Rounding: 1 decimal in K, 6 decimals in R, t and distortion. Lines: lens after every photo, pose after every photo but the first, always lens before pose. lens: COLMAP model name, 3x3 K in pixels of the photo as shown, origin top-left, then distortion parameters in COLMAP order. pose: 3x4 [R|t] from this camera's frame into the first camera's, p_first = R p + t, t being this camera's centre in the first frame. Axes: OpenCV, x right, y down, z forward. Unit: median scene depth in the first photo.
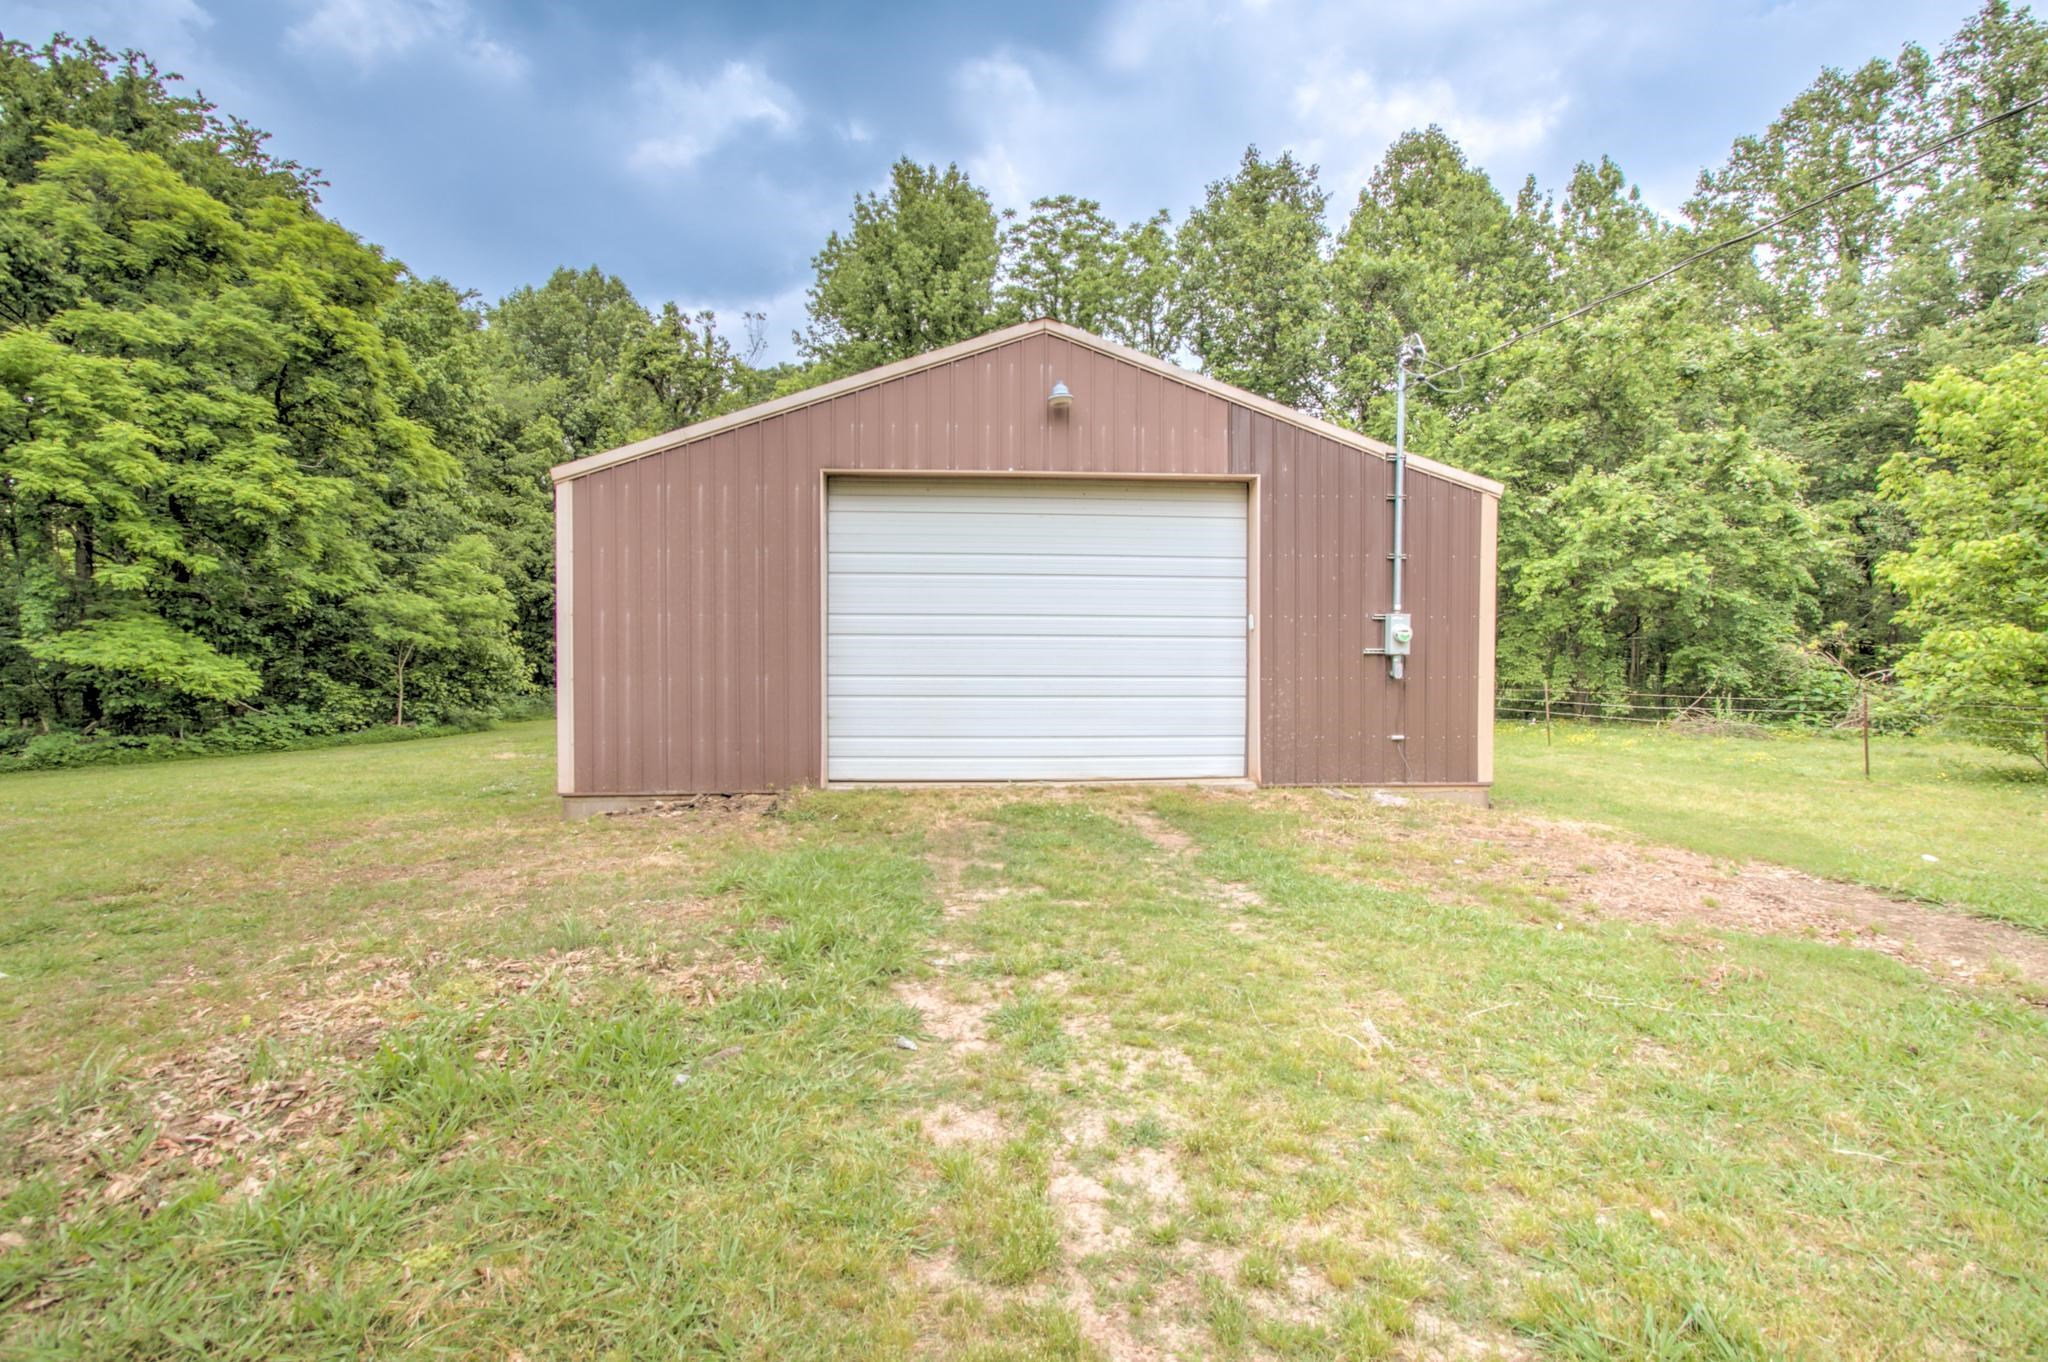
lens RADIAL K [[917.9, 0, 1025.9], [0, 917.9, 655.7], [0, 0, 1]] dist [0.018626, -0.004201]
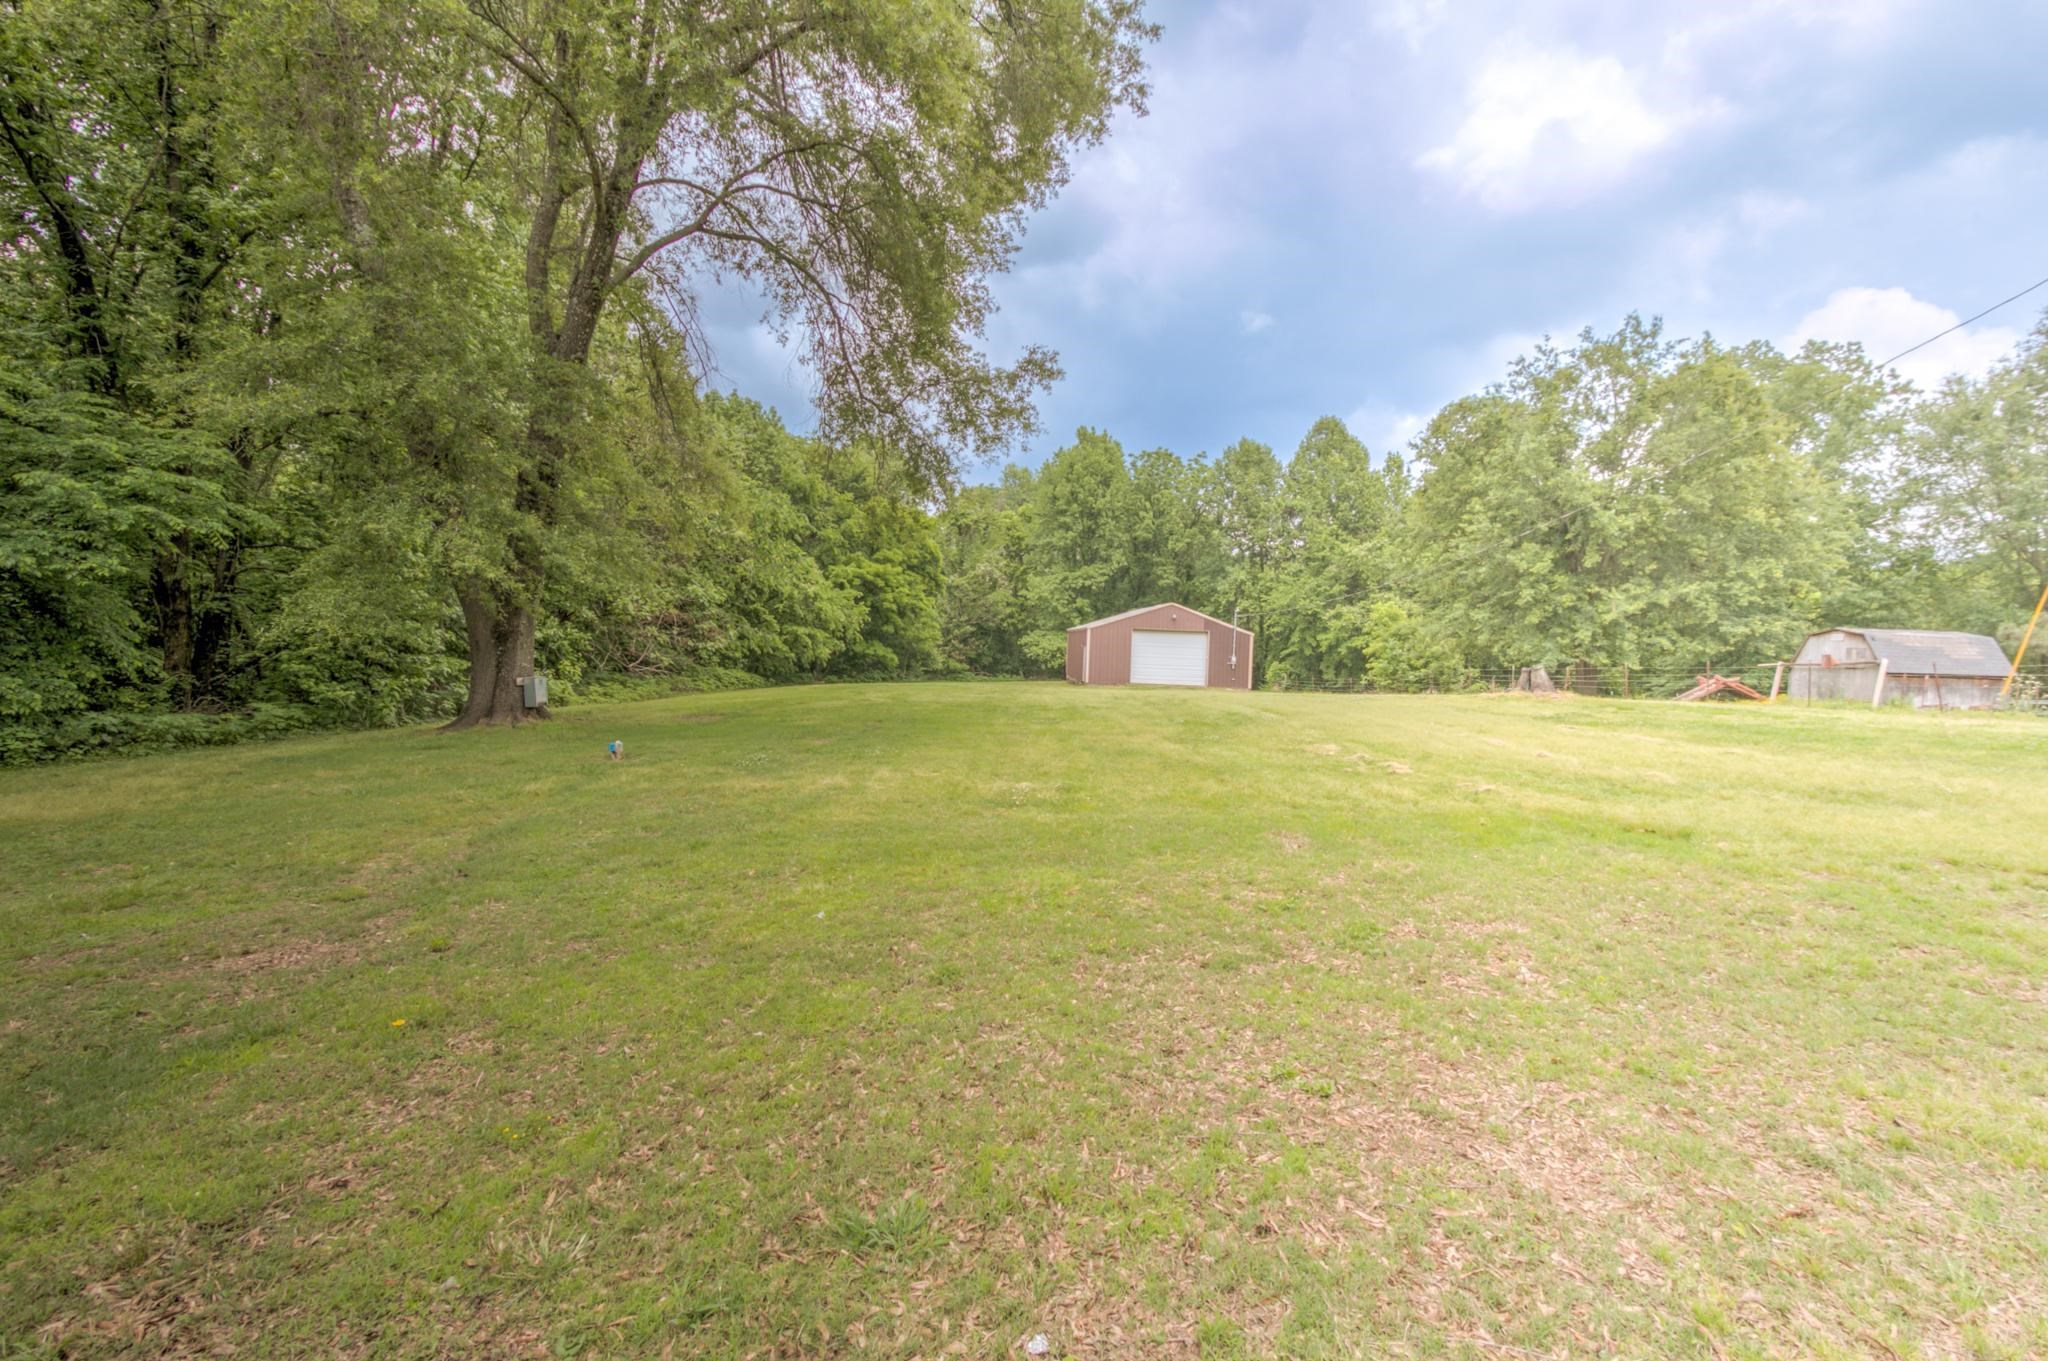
lens RADIAL K [[932.9, 0, 1031.8], [0, 932.9, 638.6], [0, 0, 1]] dist [0.002192, 0.013358]
pose [[0.998569, 0.033779, -0.041454, -0.250605], [-0.034705, 0.999159, -0.021841, 0.004878], [0.040681, 0.023249, 0.998902, -2.025403]]
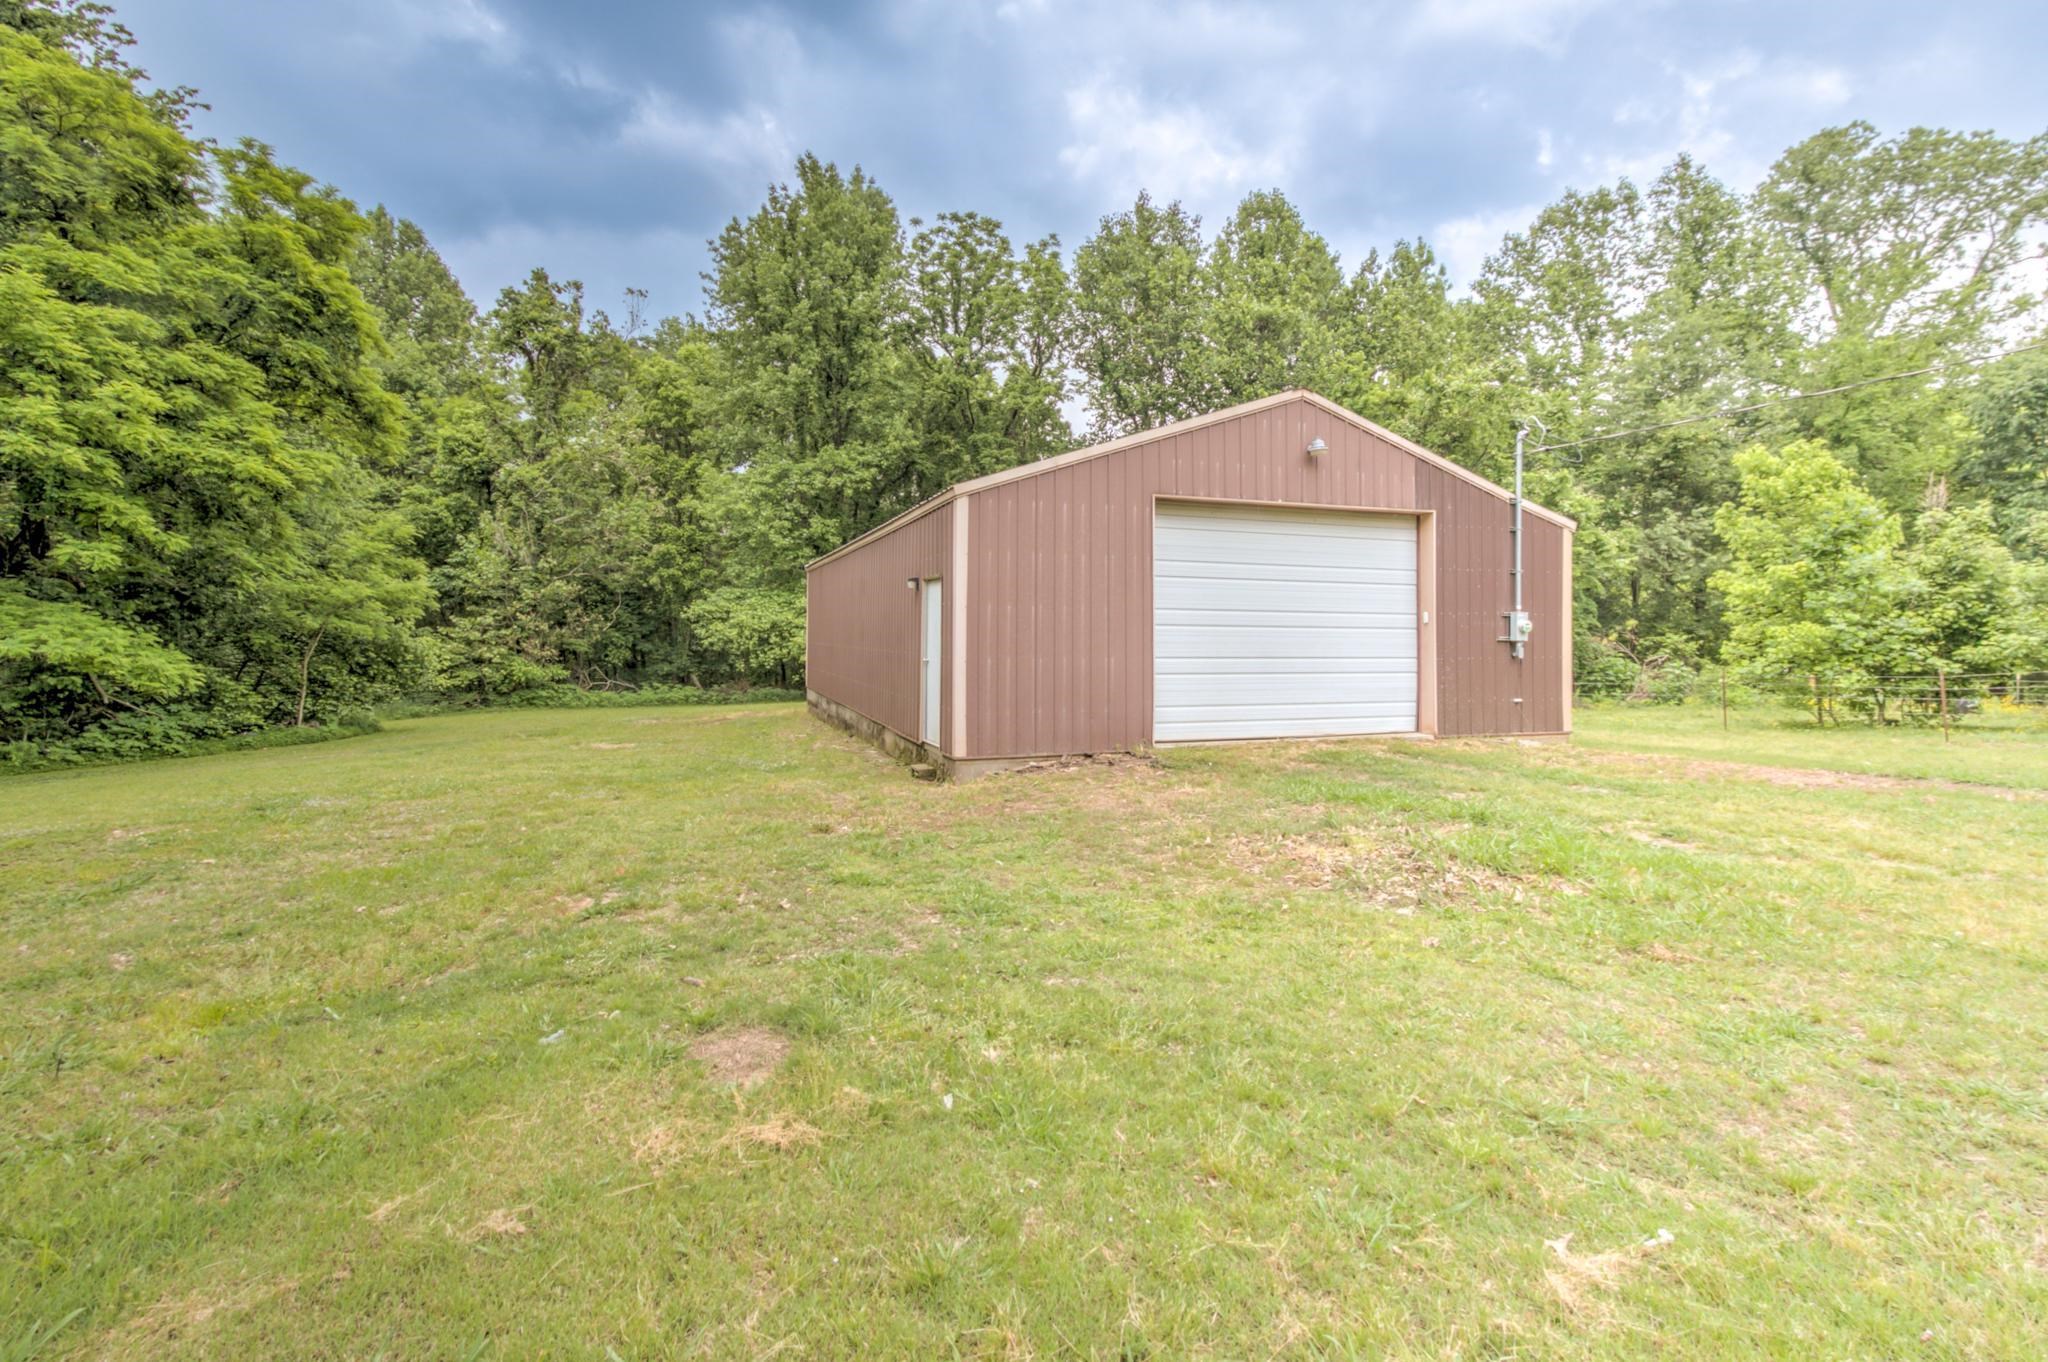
lens RADIAL K [[940.6, 0, 1022.8], [0, 940.6, 622.4], [0, 0, 1]] dist [0.034410, 0.000121]
pose [[0.965159, 0.005810, 0.261600, -0.309675], [0.001594, 0.999604, -0.028081, 0.004339], [-0.261660, 0.027520, 0.964768, -0.087122]]
